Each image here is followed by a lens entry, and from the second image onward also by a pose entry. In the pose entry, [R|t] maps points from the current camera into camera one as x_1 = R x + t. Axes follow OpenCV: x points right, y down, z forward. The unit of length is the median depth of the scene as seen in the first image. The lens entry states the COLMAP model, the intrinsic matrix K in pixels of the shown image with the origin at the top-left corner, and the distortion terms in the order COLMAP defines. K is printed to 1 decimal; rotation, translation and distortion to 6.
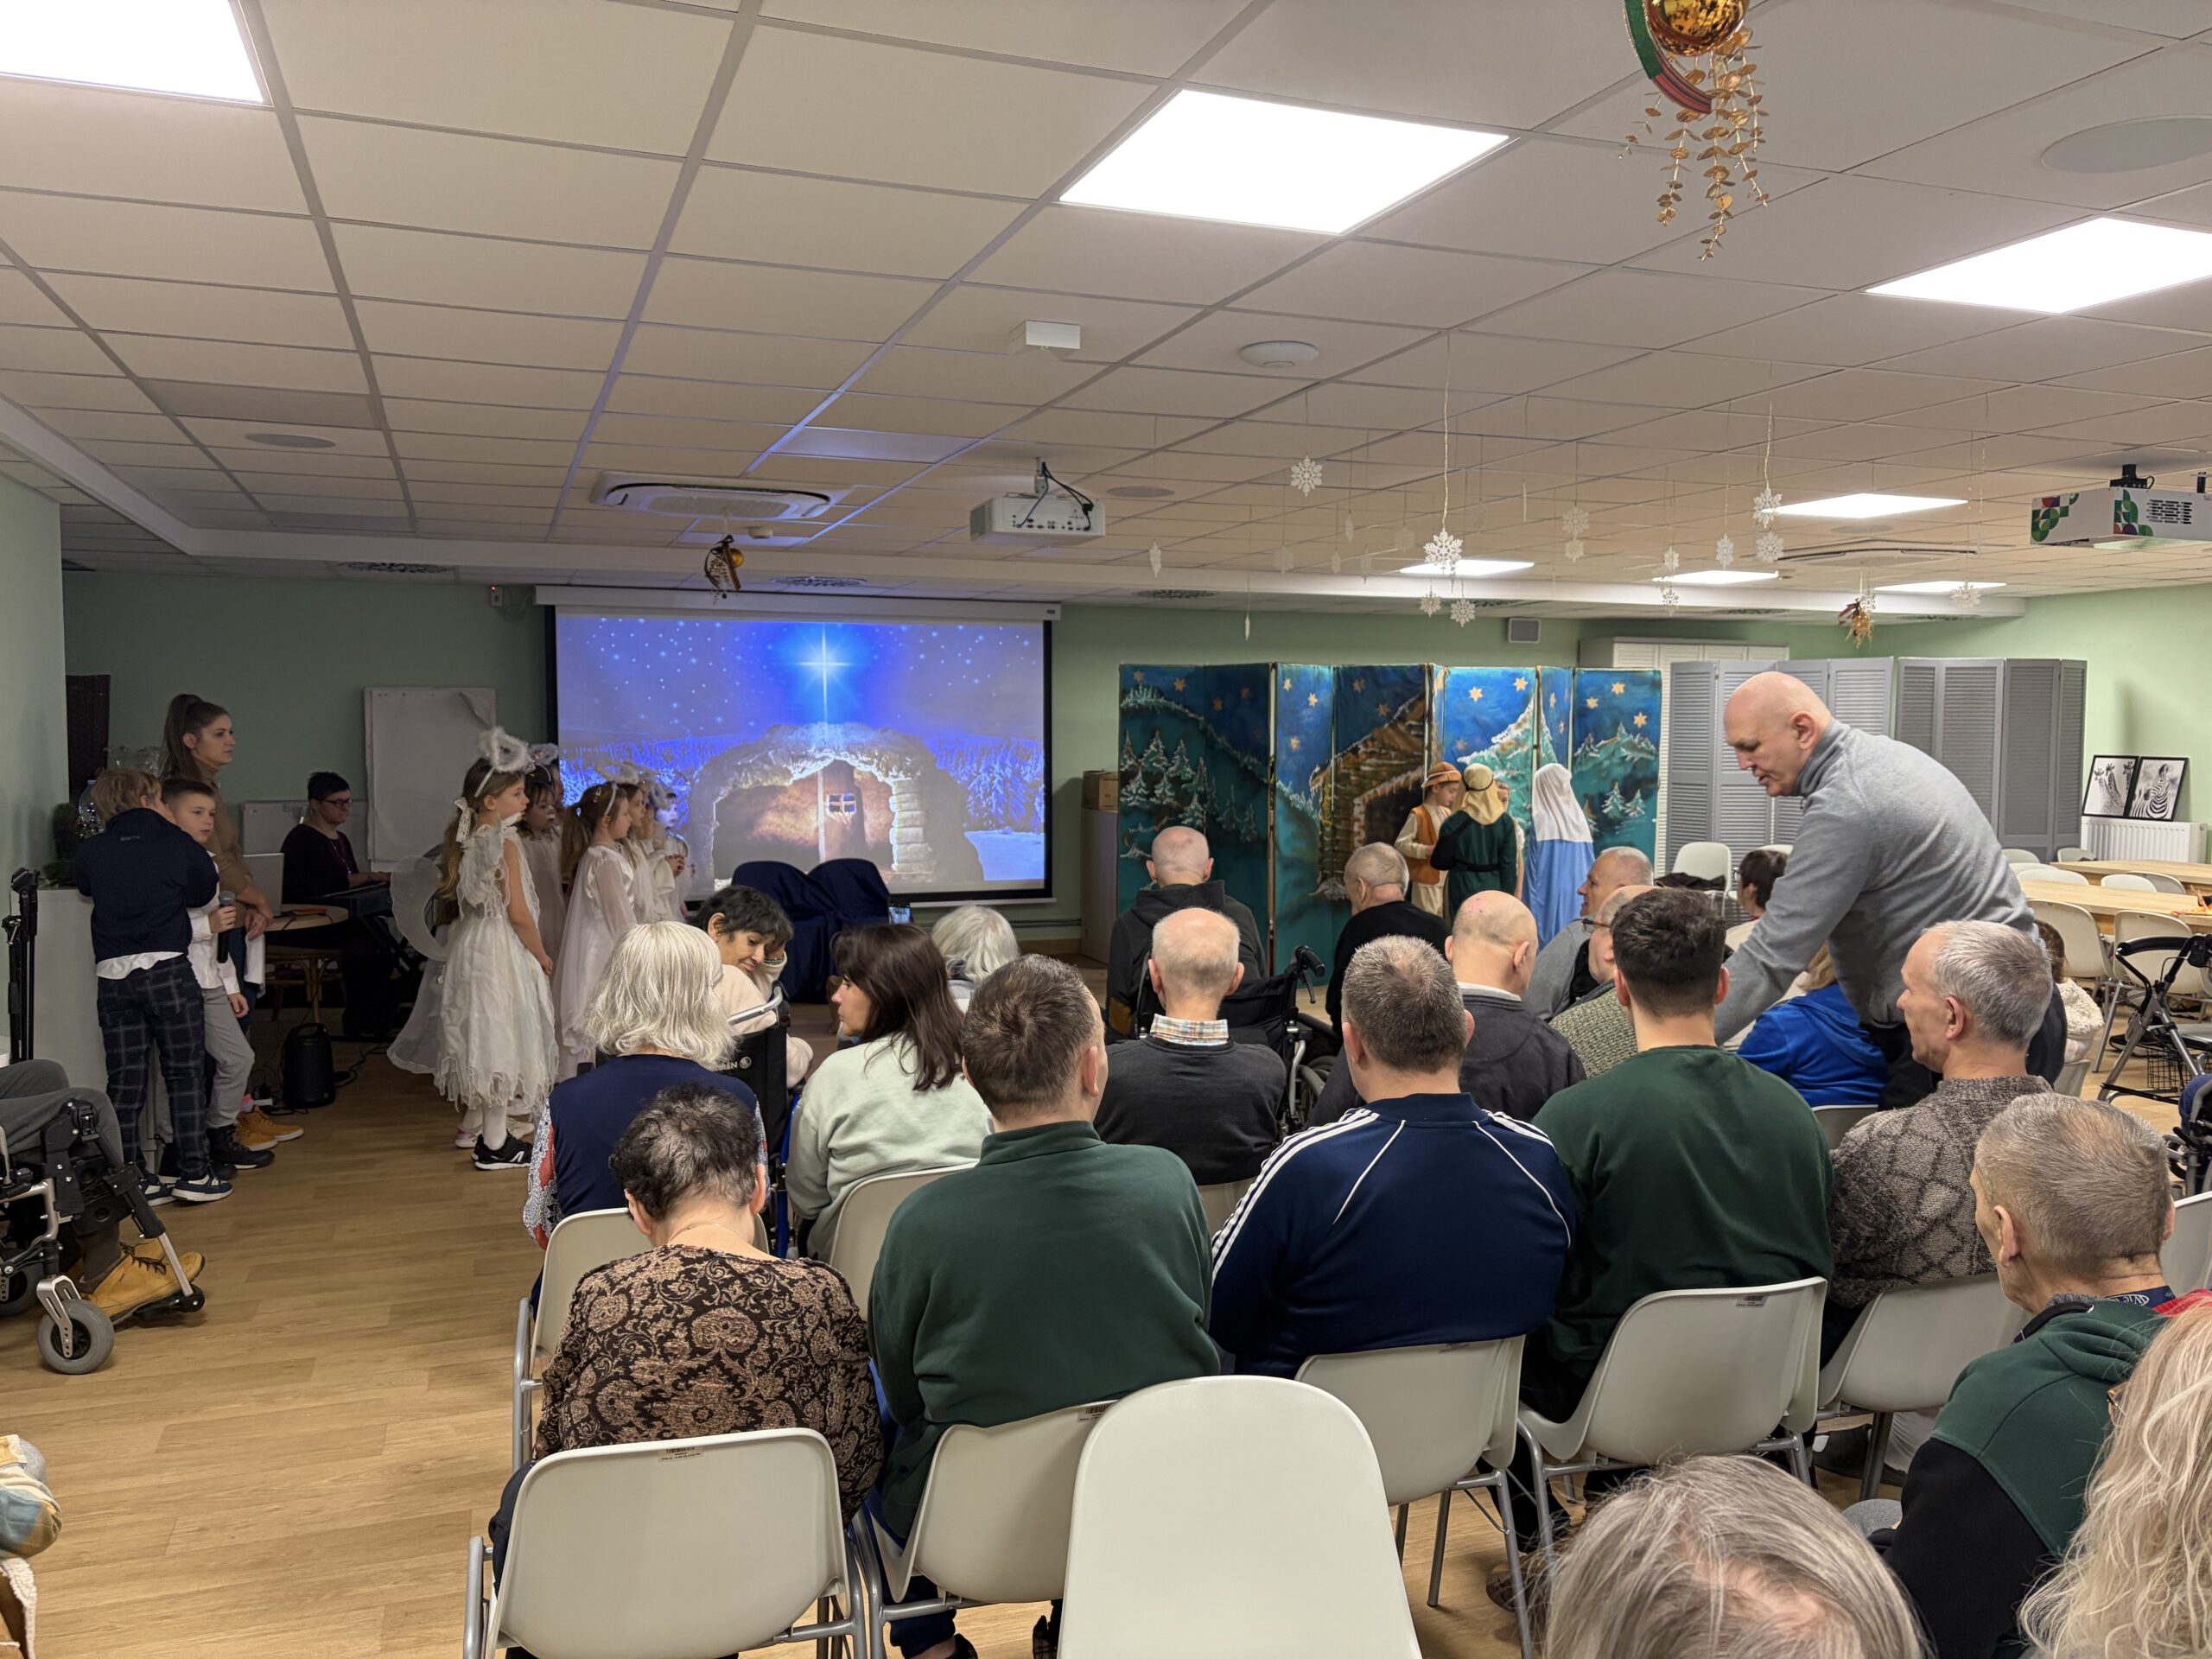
lens RADIAL K [[1658.6, 0, 1102.6], [0, 1658.6, 841.4], [0, 0, 1]] dist [0.073043, -0.105736]
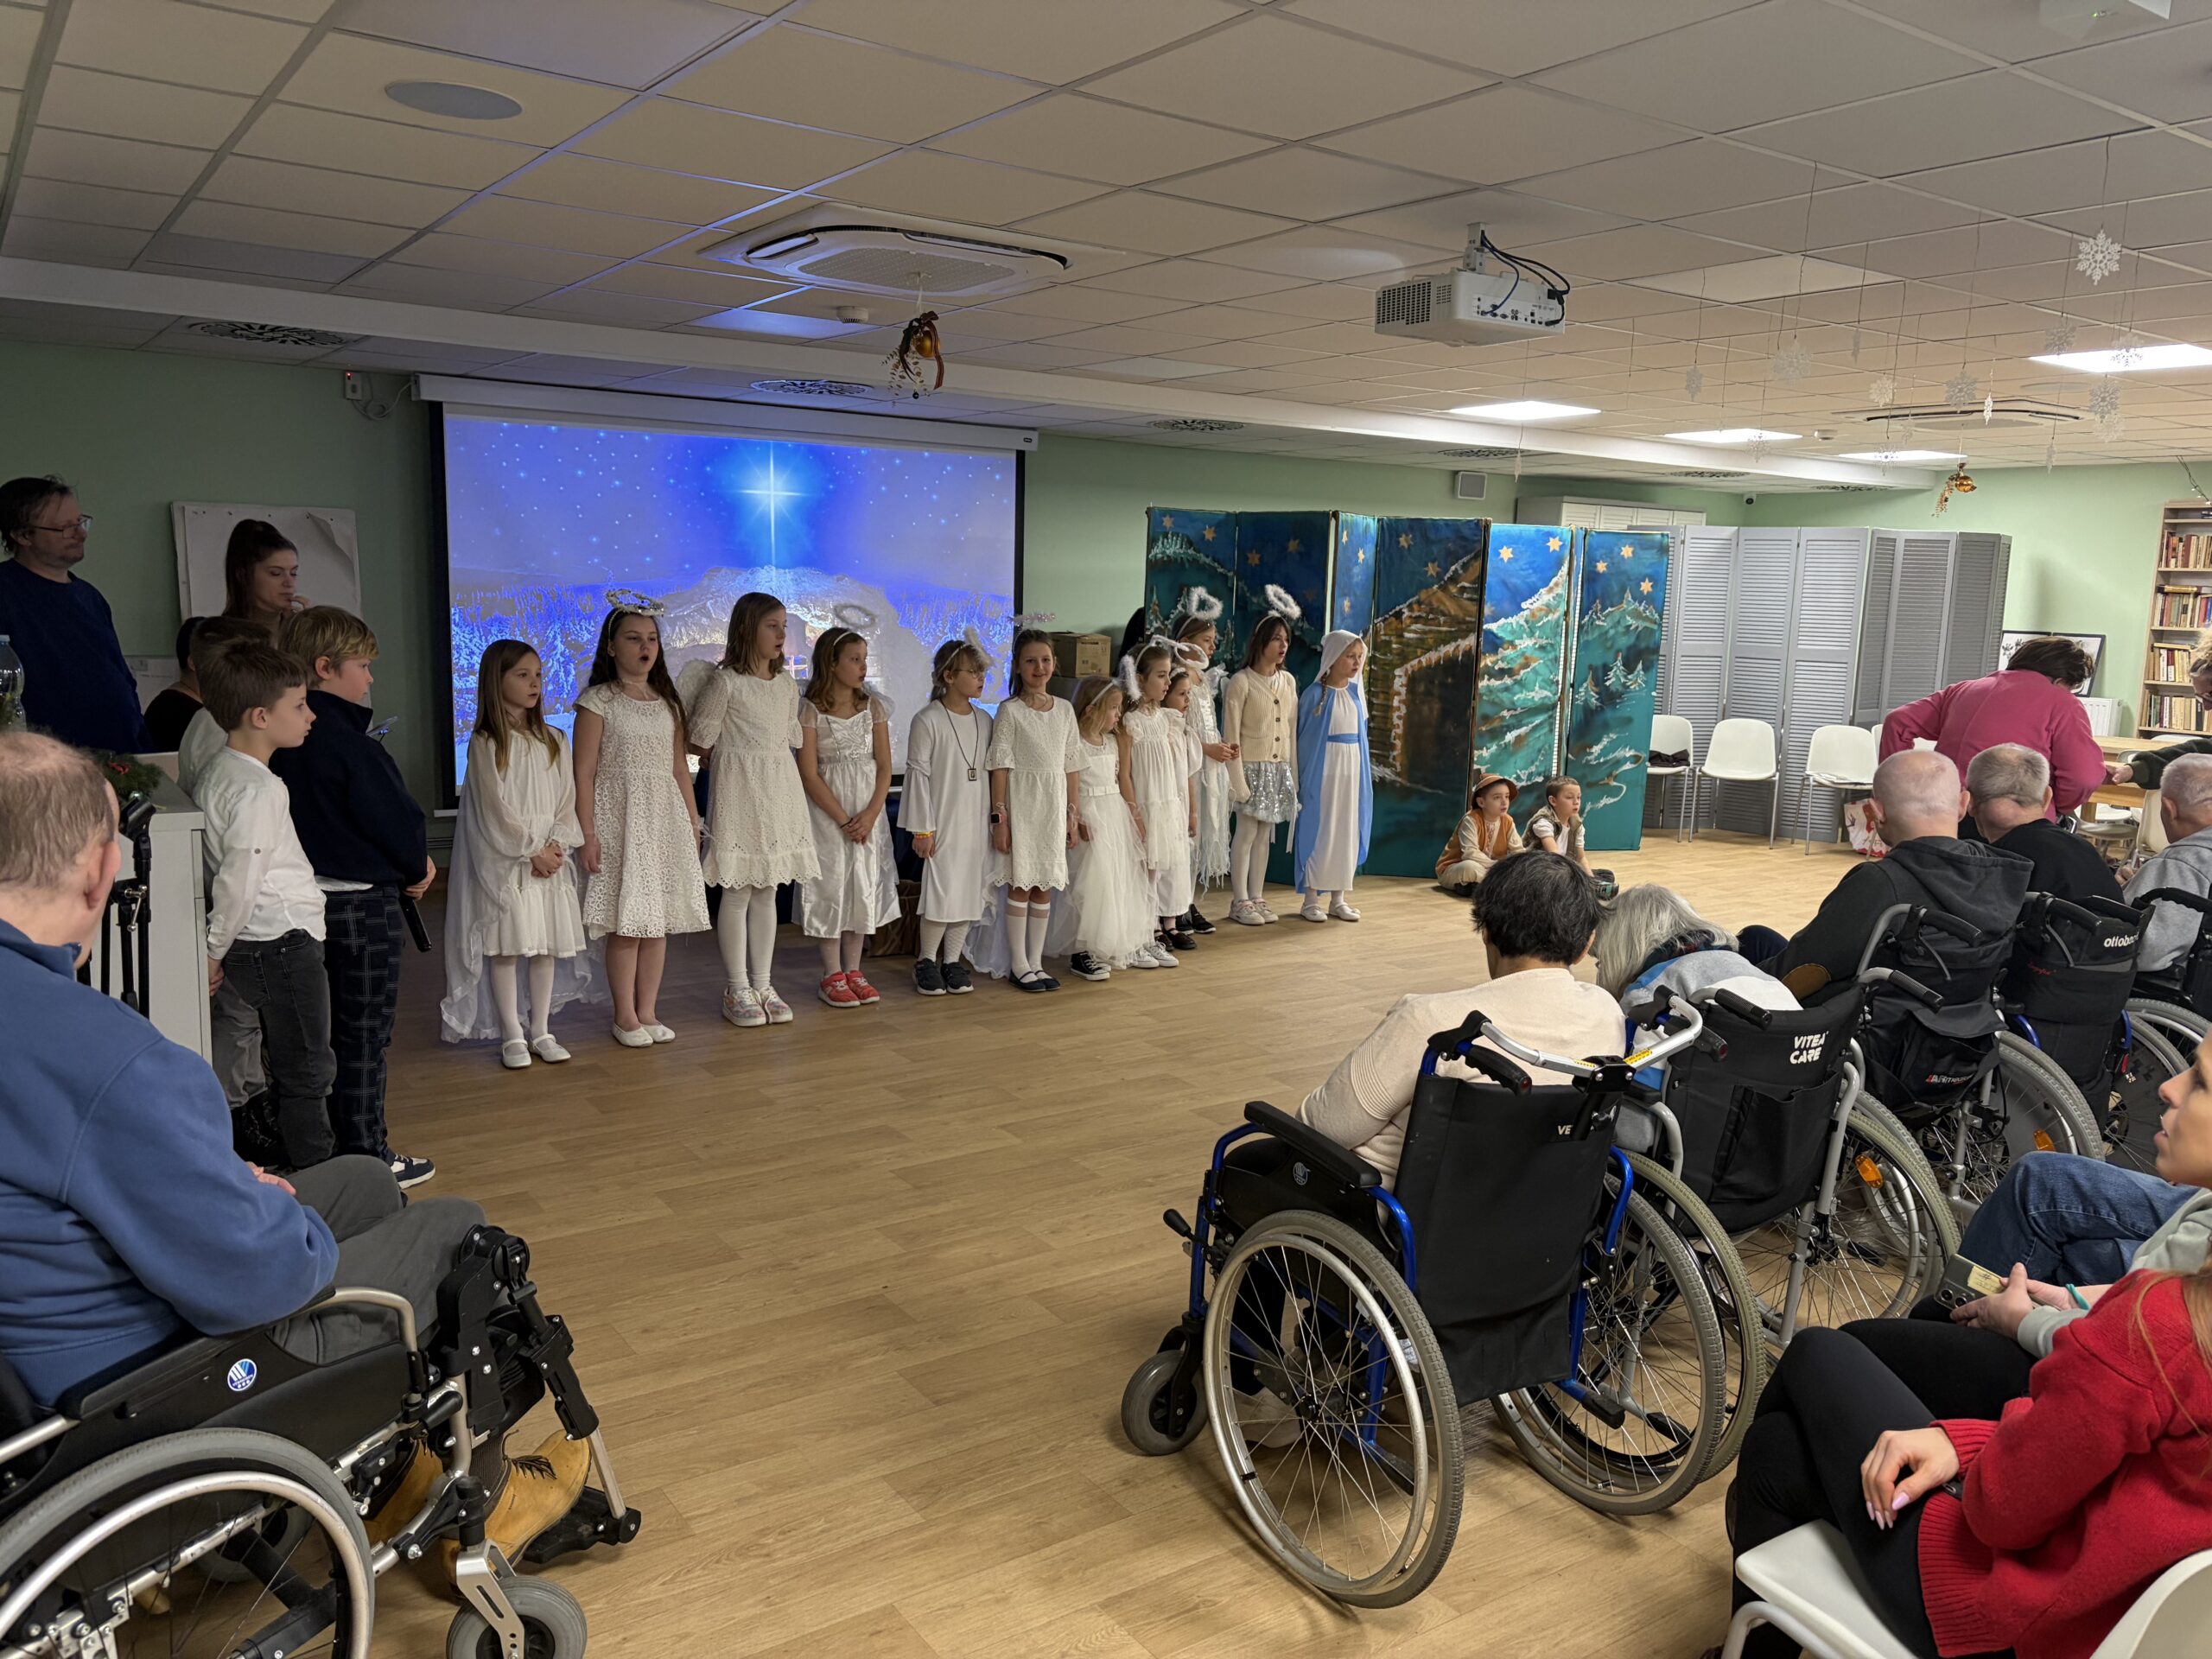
lens RADIAL K [[1658.4, 0, 1116.0], [0, 1658.4, 846.4], [0, 0, 1]] dist [0.066221, -0.094382]
pose [[0.966468, -0.016997, 0.256223, -0.245101], [-0.006656, 0.995813, 0.091168, -0.012405], [-0.256699, -0.089817, 0.962309, 0.185986]]
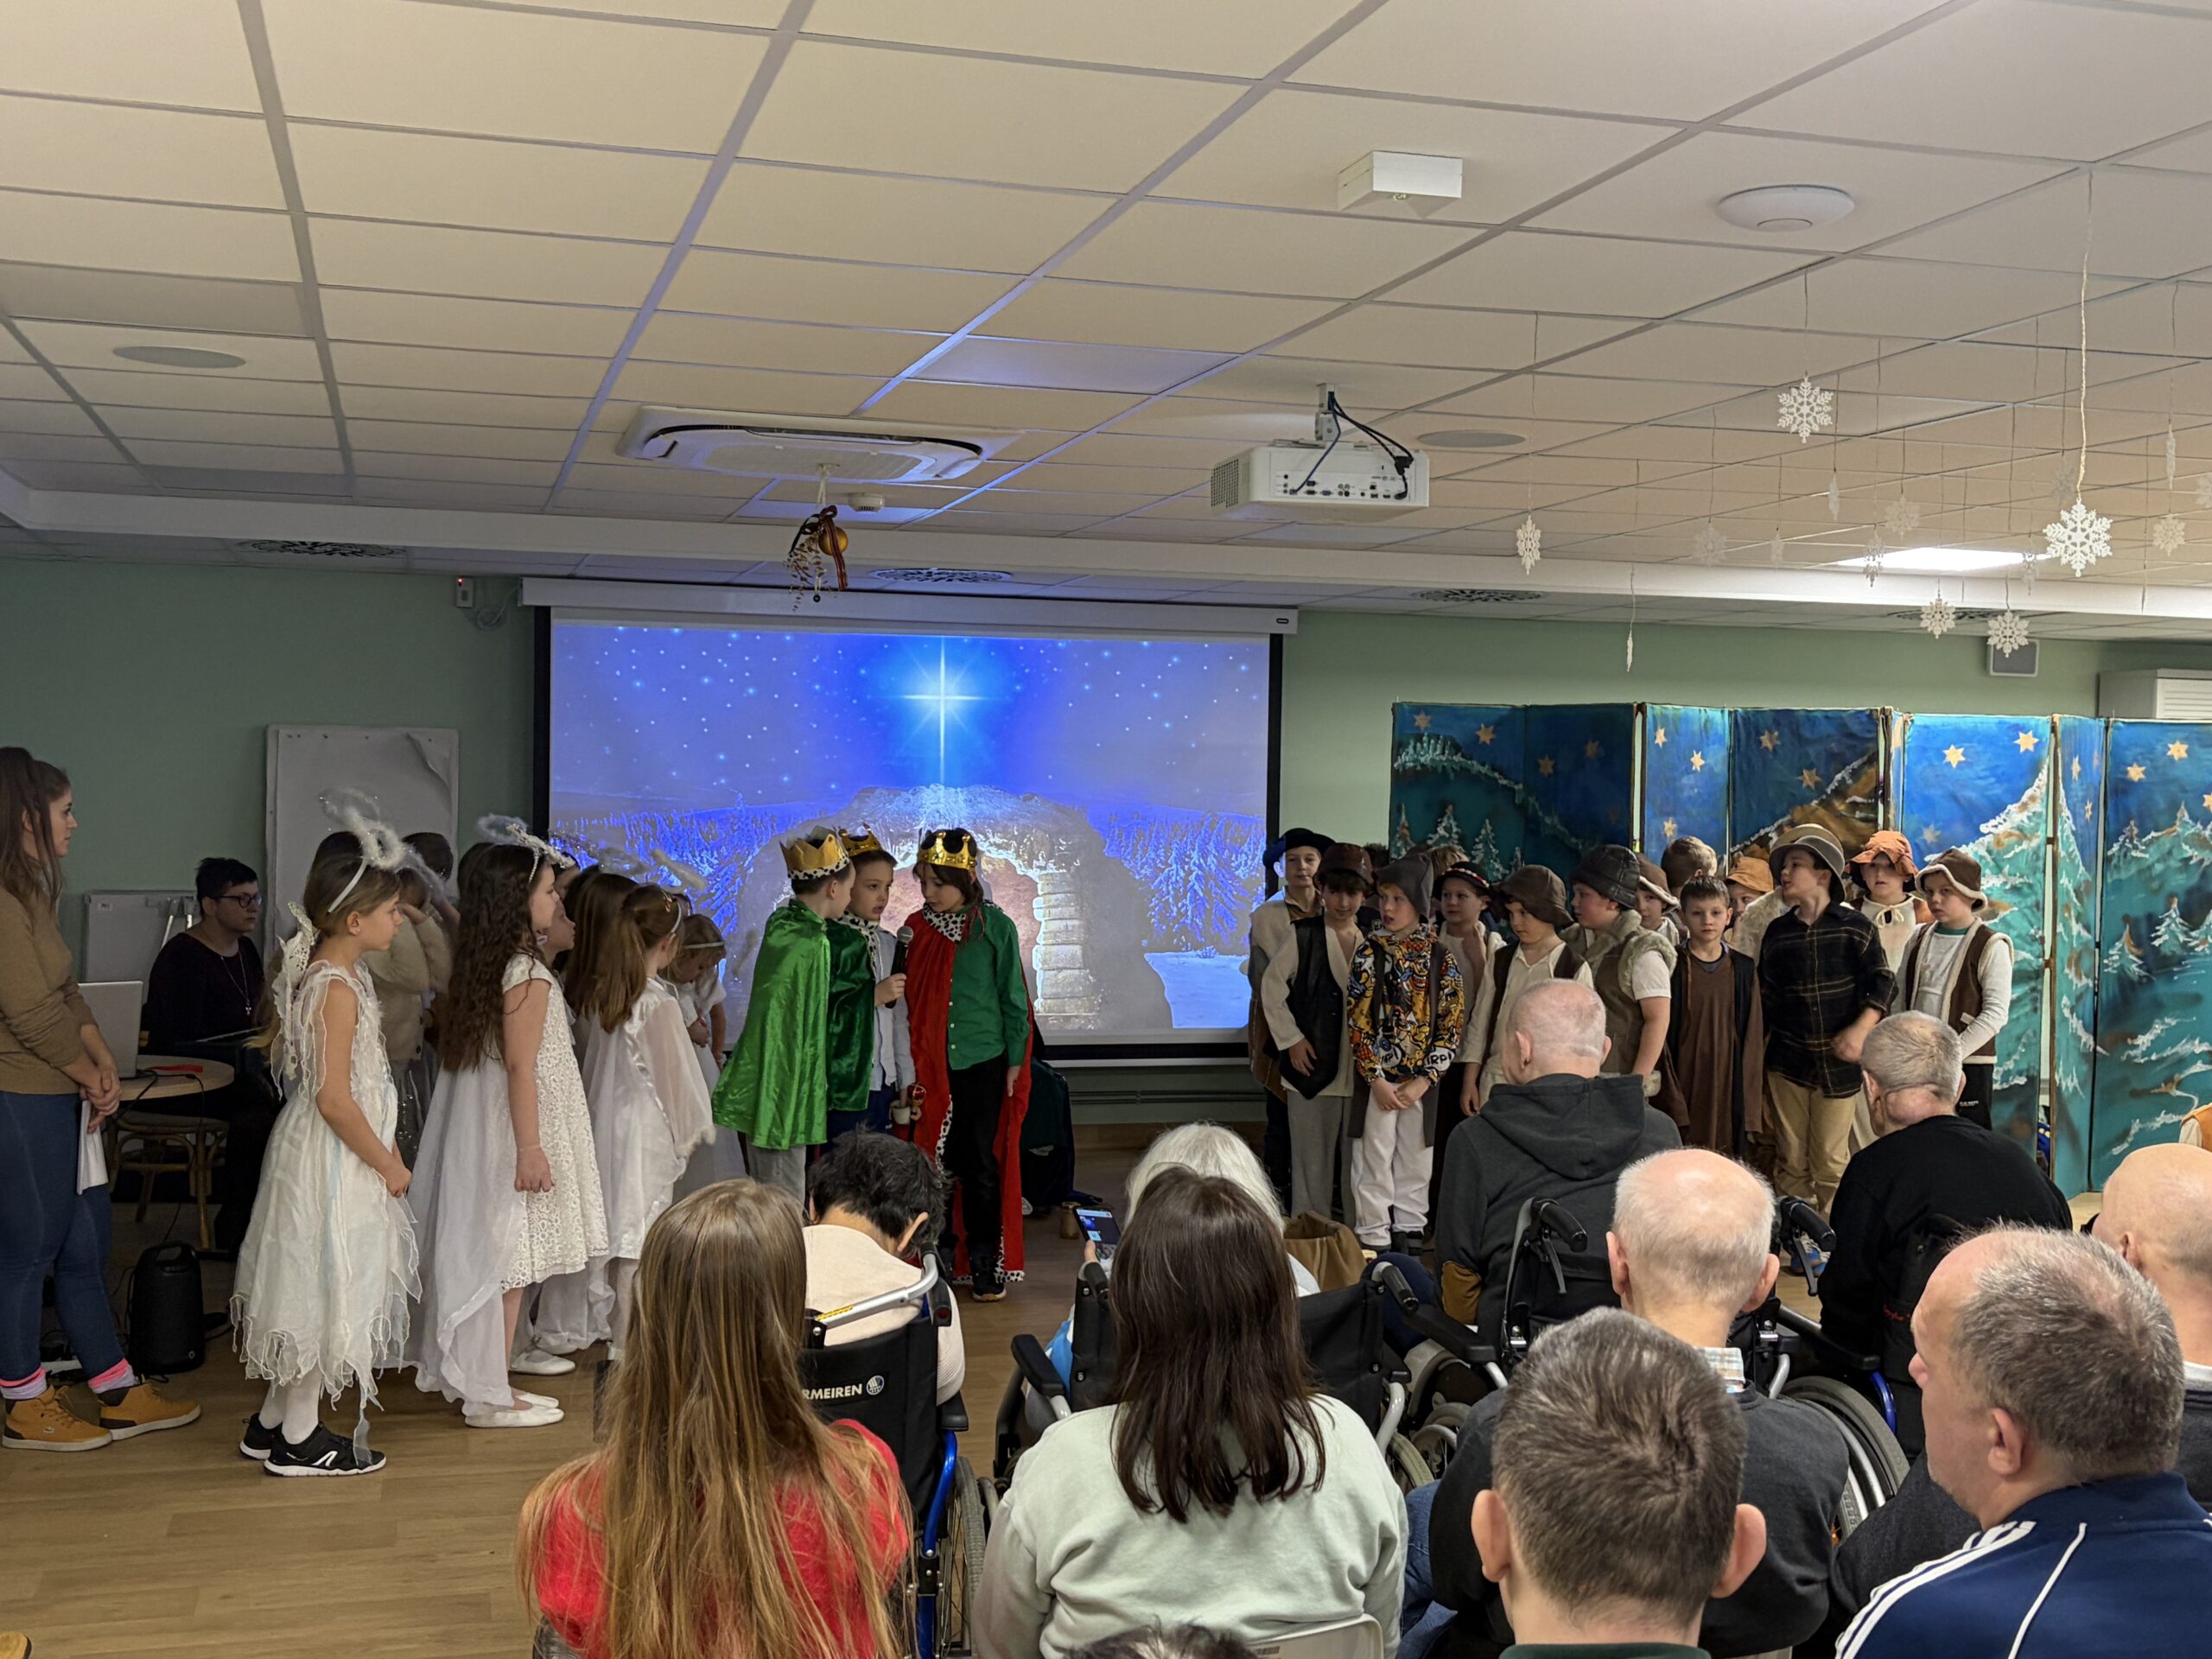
lens RADIAL K [[2407.2, 0, 1115.8], [0, 2407.2, 835.8], [0, 0, 1]] dist [0.100925, -0.249923]
pose [[0.997012, 0.017244, -0.075302, -0.027987], [-0.020669, 0.998776, -0.044946, -0.010742], [0.074434, 0.046368, 0.996147, 0.057406]]
